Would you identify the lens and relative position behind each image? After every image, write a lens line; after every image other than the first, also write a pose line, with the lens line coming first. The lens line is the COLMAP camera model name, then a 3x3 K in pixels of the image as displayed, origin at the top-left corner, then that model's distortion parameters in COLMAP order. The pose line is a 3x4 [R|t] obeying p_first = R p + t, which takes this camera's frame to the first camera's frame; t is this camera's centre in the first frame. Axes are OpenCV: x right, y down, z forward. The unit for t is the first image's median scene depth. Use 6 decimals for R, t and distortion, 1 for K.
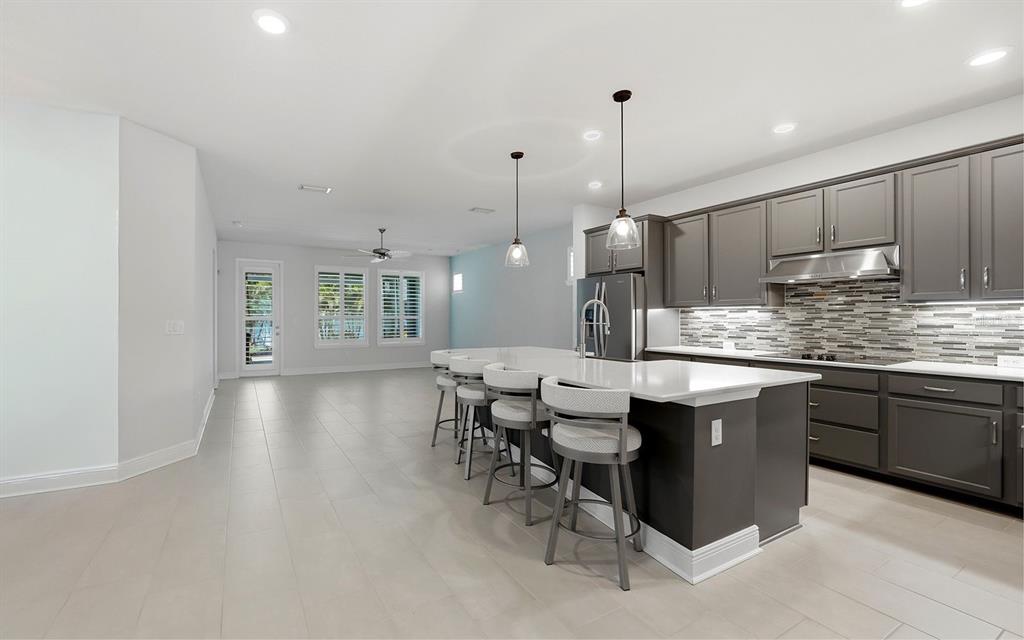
lens RADIAL K [[413.1, 0, 458.8], [0, 413.1, 319.4], [0, 0, 1]] dist [-0.020707, 0.002519]
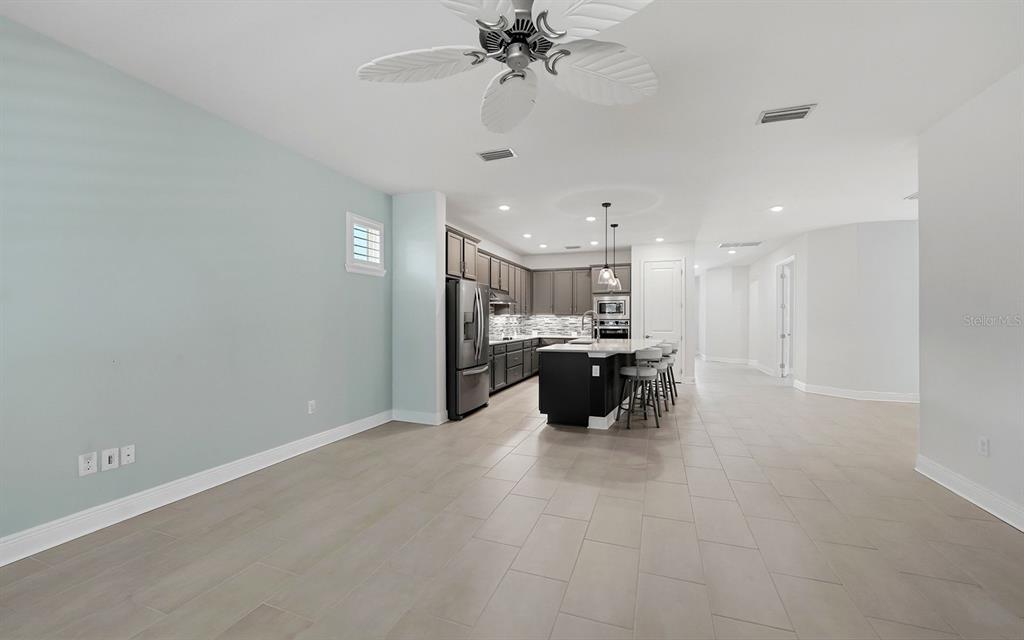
lens RADIAL K [[395.9, 0, 512.5], [0, 395.9, 320.2], [0, 0, 1]] dist [-0.014030, 0.002367]
pose [[-0.668333, -0.000205, 0.743862, -0.640603], [0.003019, 0.999991, 0.002988, -0.010410], [-0.743856, 0.004243, -0.668327, 2.118782]]
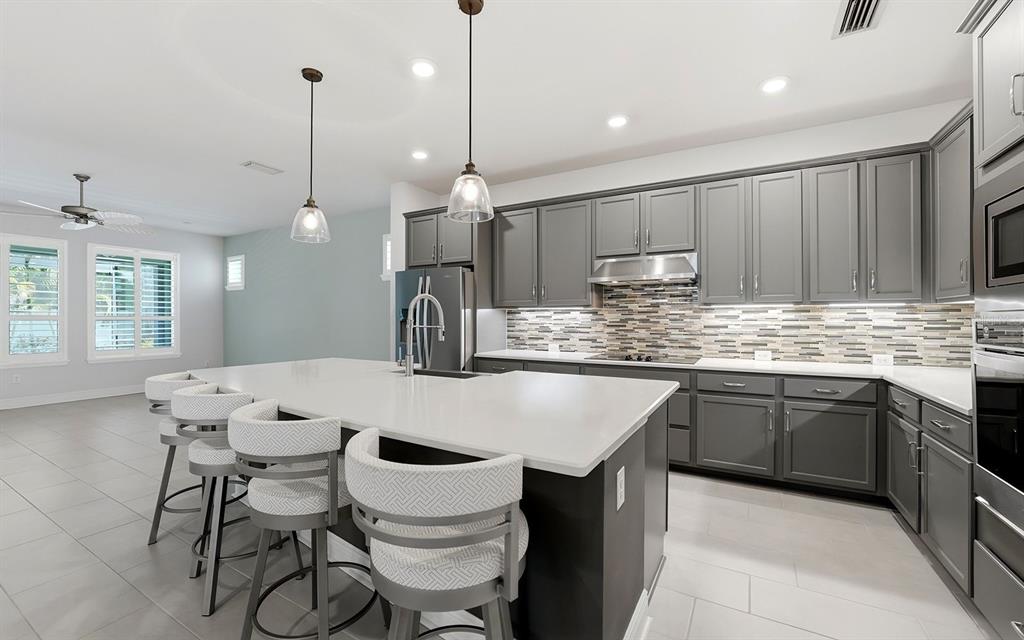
lens RADIAL K [[413.1, 0, 509.8], [0, 413.1, 320.1], [0, 0, 1]] dist [-0.020707, 0.002519]
pose [[0.844715, 0.000219, 0.535217, 0.057383], [0.001281, 0.999996, -0.002431, 0.000681], [-0.535215, 0.002739, 0.844711, 0.268003]]
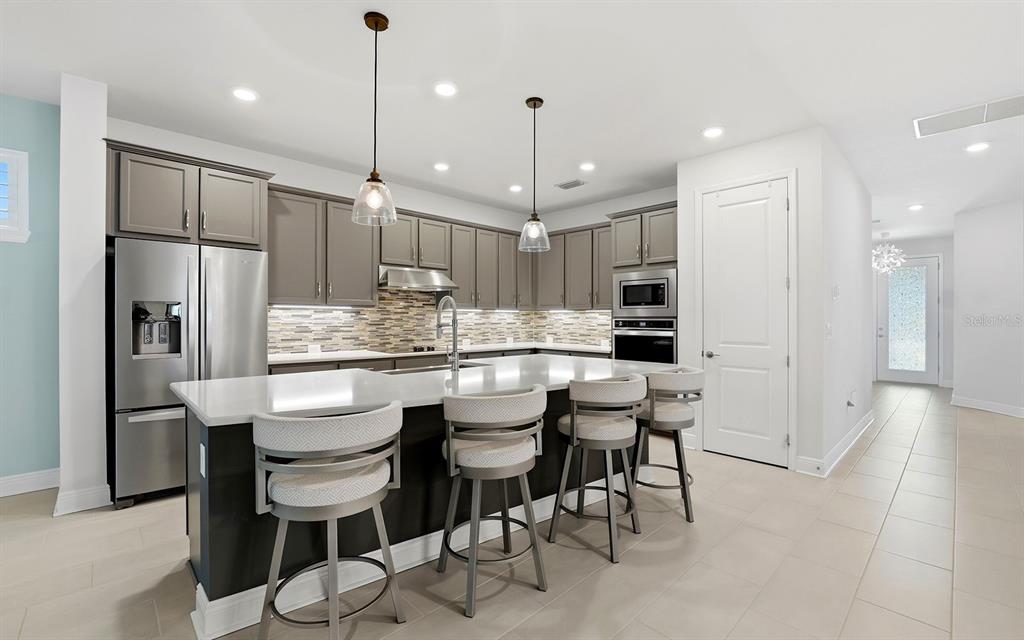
lens RADIAL K [[437.8, 0, 515.5], [0, 437.8, 316.9], [0, 0, 1]] dist [-0.018235, 0.001244]
pose [[-0.273311, 0.003674, 0.961919, -0.459319], [0.001572, 0.999993, -0.003373, -0.003725], [-0.961925, 0.000591, -0.273315, 0.964255]]
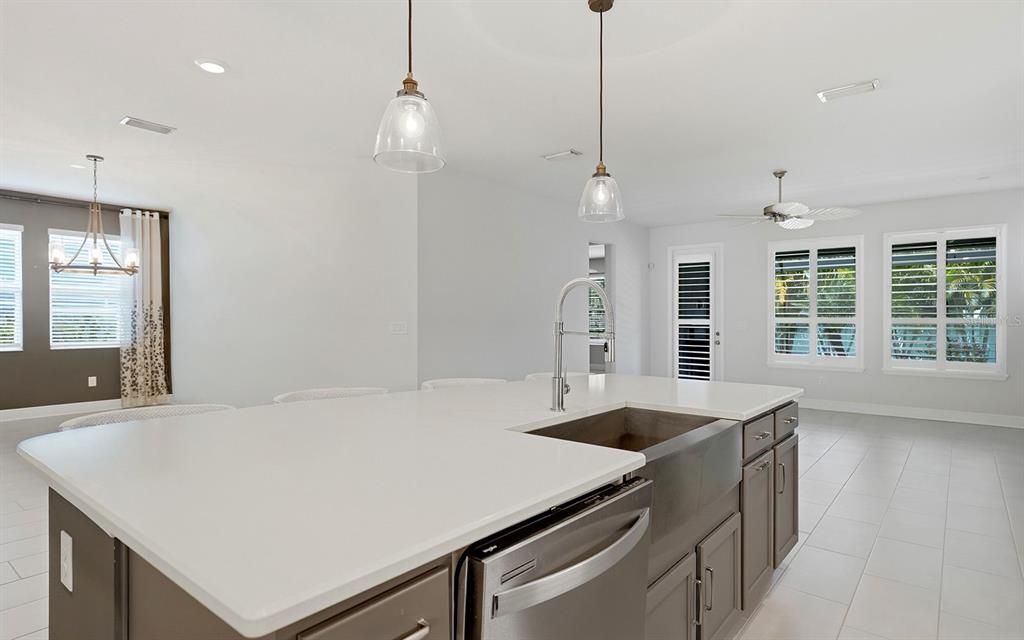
lens RADIAL K [[553.5, 0, 518.2], [0, 553.5, 321.8], [0, 0, 1]] dist [0.002538, 0.003154]
pose [[0.398739, 0.005620, -0.917047, 0.725827], [-0.008962, 0.999957, 0.002232, -0.003198], [0.917021, 0.007329, 0.398772, 0.624111]]
